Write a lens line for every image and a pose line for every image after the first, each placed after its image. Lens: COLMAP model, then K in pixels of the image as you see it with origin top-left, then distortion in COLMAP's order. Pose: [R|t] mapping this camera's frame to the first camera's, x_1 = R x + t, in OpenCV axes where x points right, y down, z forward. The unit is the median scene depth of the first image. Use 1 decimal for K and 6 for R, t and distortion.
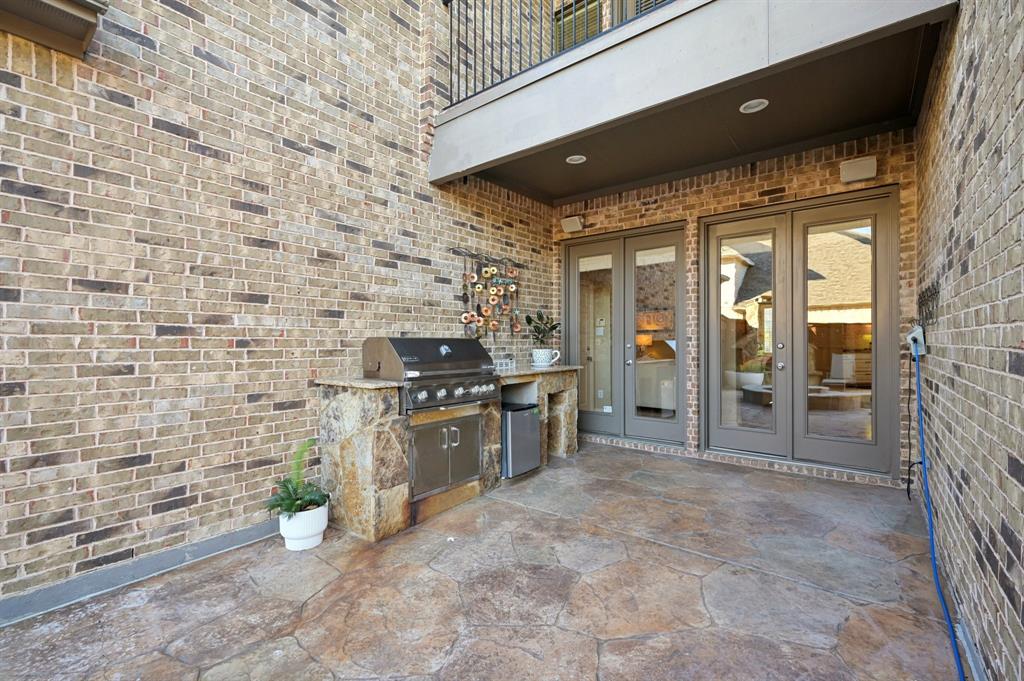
lens RADIAL K [[459.8, 0, 509.9], [0, 459.8, 342.2], [0, 0, 1]] dist [-0.003215, 0.000272]
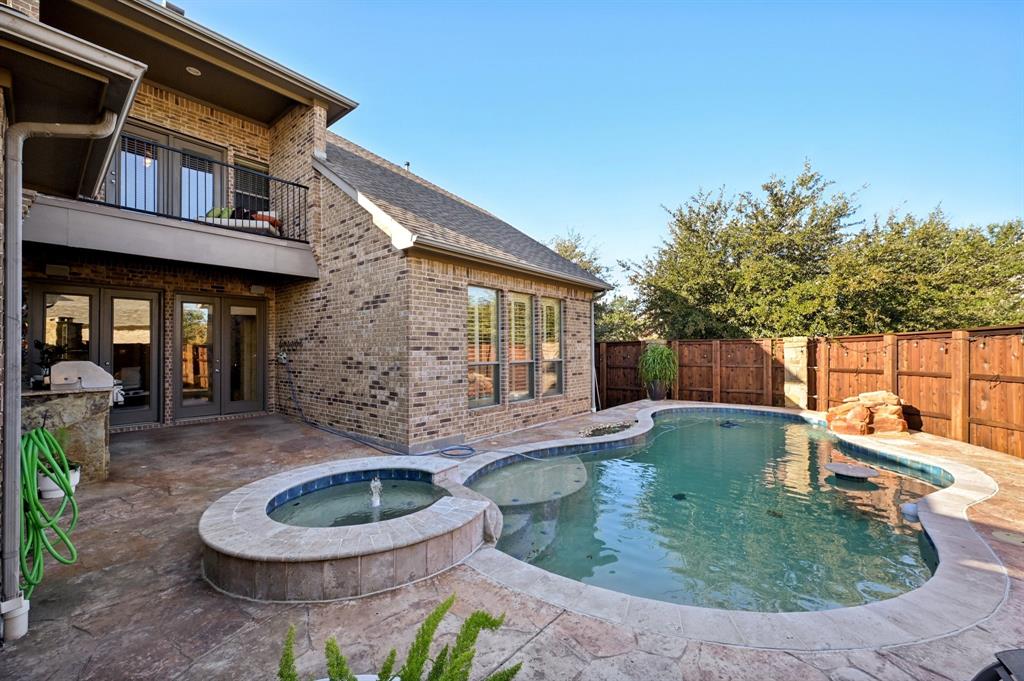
lens RADIAL K [[402.0, 0, 510.8], [0, 402.0, 347.5], [0, 0, 1]] dist [-0.004139, 0.001037]
pose [[0.043637, 0.009678, 0.999001, -1.083146], [-0.002406, 0.999951, -0.009582, -0.034609], [-0.999045, -0.001985, 0.043659, -0.376932]]
